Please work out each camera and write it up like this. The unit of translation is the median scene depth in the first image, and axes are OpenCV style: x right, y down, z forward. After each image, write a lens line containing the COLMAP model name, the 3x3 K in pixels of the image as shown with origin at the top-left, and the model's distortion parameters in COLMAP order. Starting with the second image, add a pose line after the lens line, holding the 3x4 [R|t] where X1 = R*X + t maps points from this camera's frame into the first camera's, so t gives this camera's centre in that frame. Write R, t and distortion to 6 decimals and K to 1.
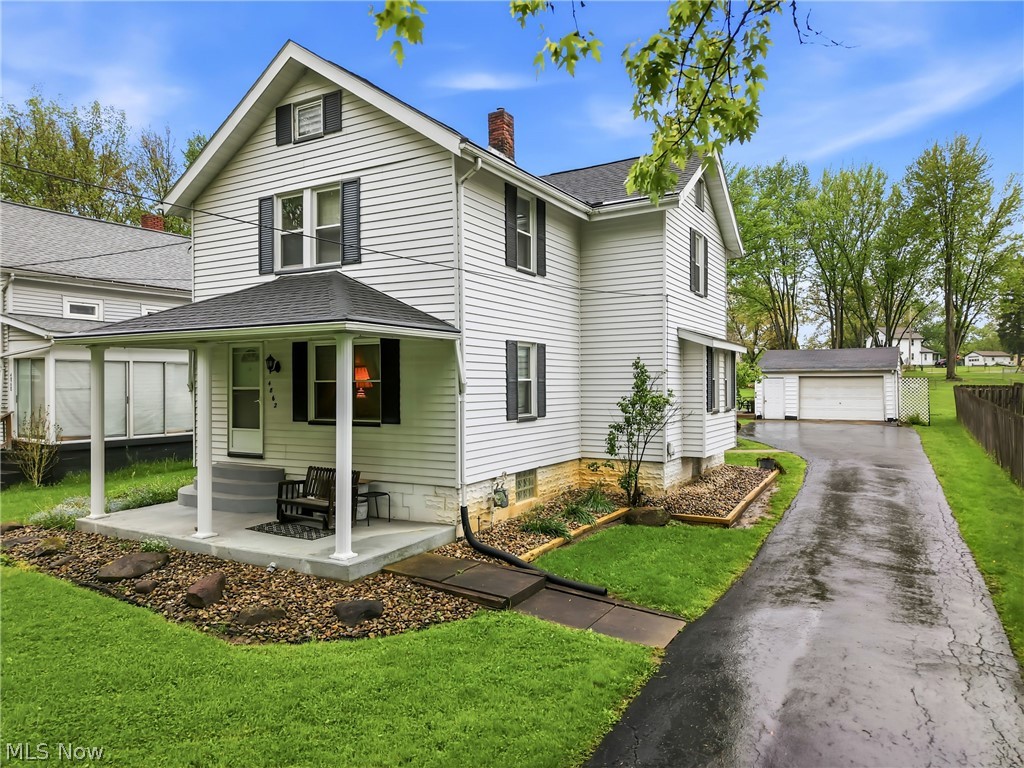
lens RADIAL K [[689.2, 0, 505.3], [0, 689.2, 381.9], [0, 0, 1]] dist [0.024009, -0.024751]
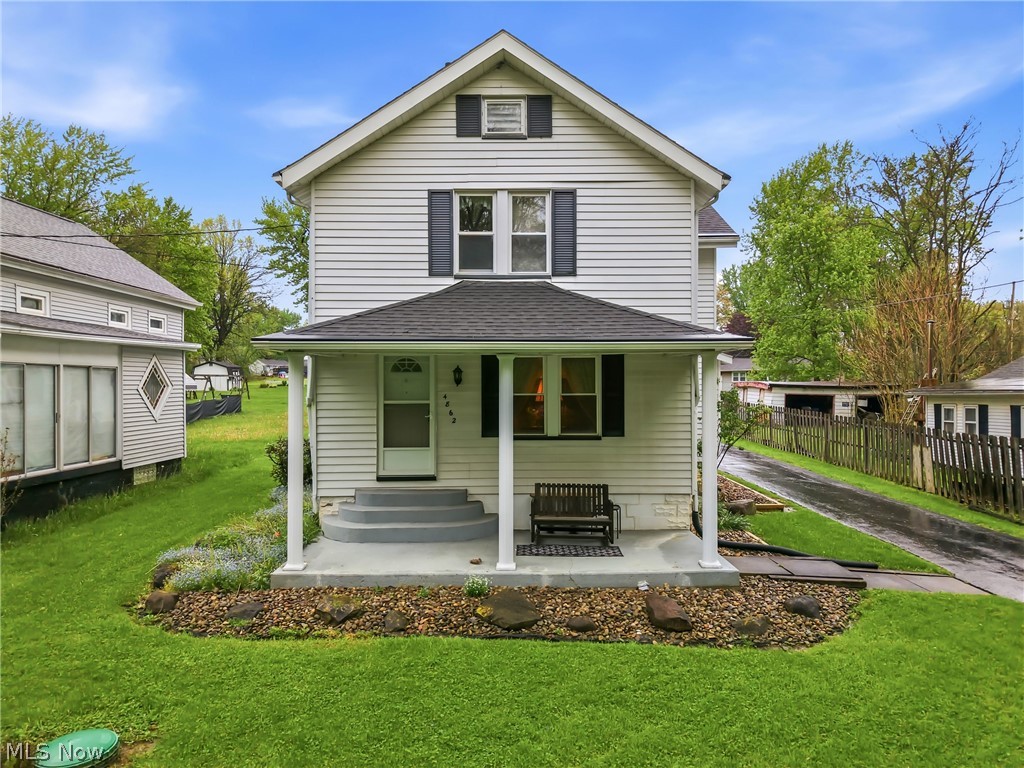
lens RADIAL K [[689.2, 0, 509.2], [0, 689.2, 388.3], [0, 0, 1]] dist [0.024009, -0.024751]
pose [[0.861444, 0.001198, 0.507852, -0.756996], [-0.002778, 0.999993, 0.002353, -0.011990], [-0.507846, -0.003438, 0.861441, 0.186046]]
